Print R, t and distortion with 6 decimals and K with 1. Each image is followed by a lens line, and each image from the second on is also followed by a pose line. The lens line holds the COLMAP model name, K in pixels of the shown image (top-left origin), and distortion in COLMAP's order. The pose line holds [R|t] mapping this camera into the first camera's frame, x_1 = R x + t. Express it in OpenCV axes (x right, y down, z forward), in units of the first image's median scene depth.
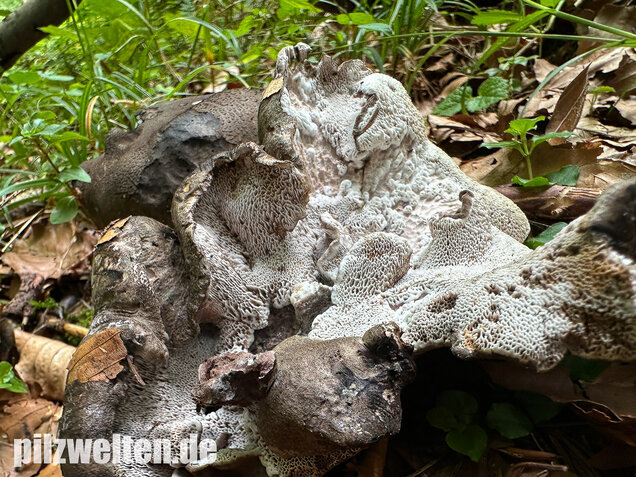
lens RADIAL K [[459.9, 0, 265.9], [0, 459.9, 344.1], [0, 0, 1]] dist [-0.008686, -0.003659]
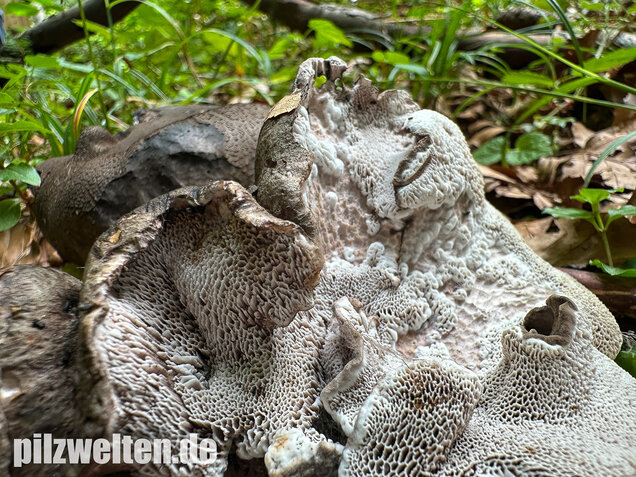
lens RADIAL K [[460.0, 0, 319.0], [0, 460.0, 238.9], [0, 0, 1]] dist [-0.009187, -0.003135]
pose [[0.988063, 0.132466, 0.078640, 0.035043], [-0.110676, 0.965491, -0.235751, -0.201709], [-0.107155, 0.224233, 0.968626, 0.358897]]
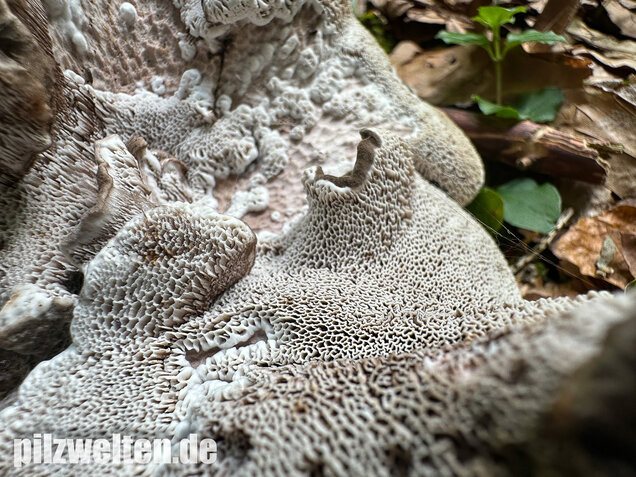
lens RADIAL K [[464.0, 0, 316.9], [0, 464.0, 238.8], [0, 0, 1]] dist [-0.020269, 0.000593]
pose [[0.984519, 0.079117, 0.156409, 0.270140], [-0.092295, 0.992604, 0.078862, -0.221105], [-0.149013, -0.092076, 0.984539, 0.415003]]
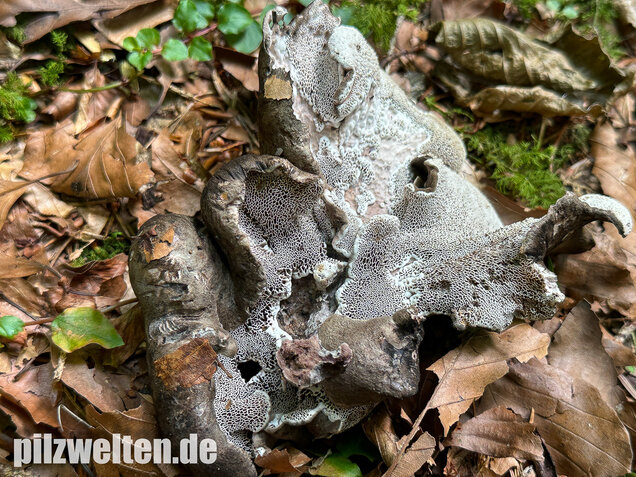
lens RADIAL K [[921.7, 0, 320.0], [0, 921.7, 238.9], [0, 0, 1]] dist [0.153287, -0.035180]
pose [[0.892187, -0.159215, 0.422673, -0.830215], [0.066564, 0.971941, 0.225611, -0.651239], [-0.446734, -0.173153, 0.877751, -0.983834]]
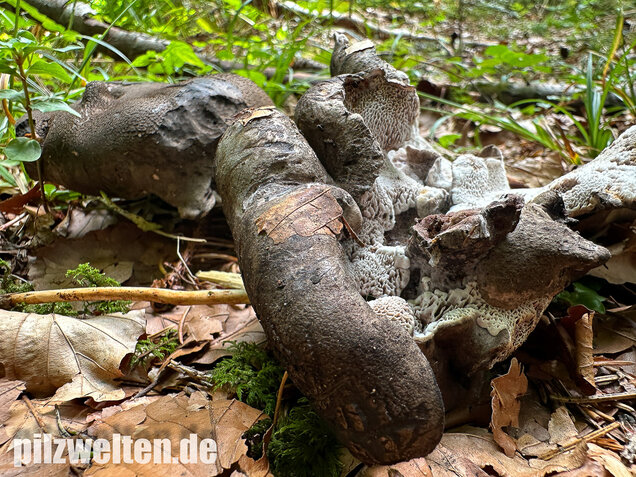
lens RADIAL K [[456.1, 0, 317.2], [0, 456.1, 241.2], [0, 0, 1]] dist [-0.004194, -0.001788]
pose [[0.838874, 0.074197, 0.539246, -0.638521], [0.132831, 0.932813, -0.334986, 0.285568], [-0.527870, 0.352639, 0.772657, 0.289351]]
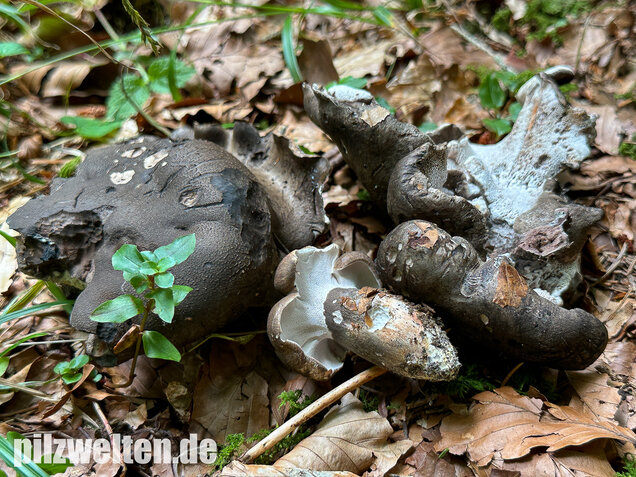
lens RADIAL K [[921.7, 0, 320.0], [0, 921.7, 238.9], [0, 0, 1]] dist [0.153287, -0.035180]
pose [[0.278304, -0.432063, 0.857828, -2.510765], [0.626386, 0.758702, 0.178918, -0.828786], [-0.728140, 0.487538, 0.481788, -0.078137]]
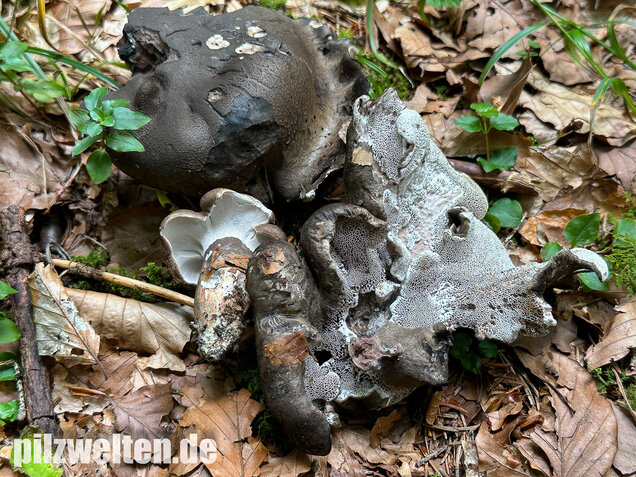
lens RADIAL K [[921.7, 0, 320.0], [0, 921.7, 238.9], [0, 0, 1]] dist [0.153287, -0.035180]
pose [[0.894422, -0.092593, 0.437533, -1.385671], [-0.012889, 0.972589, 0.232171, -0.935234], [-0.447038, -0.213299, 0.868712, -1.559896]]
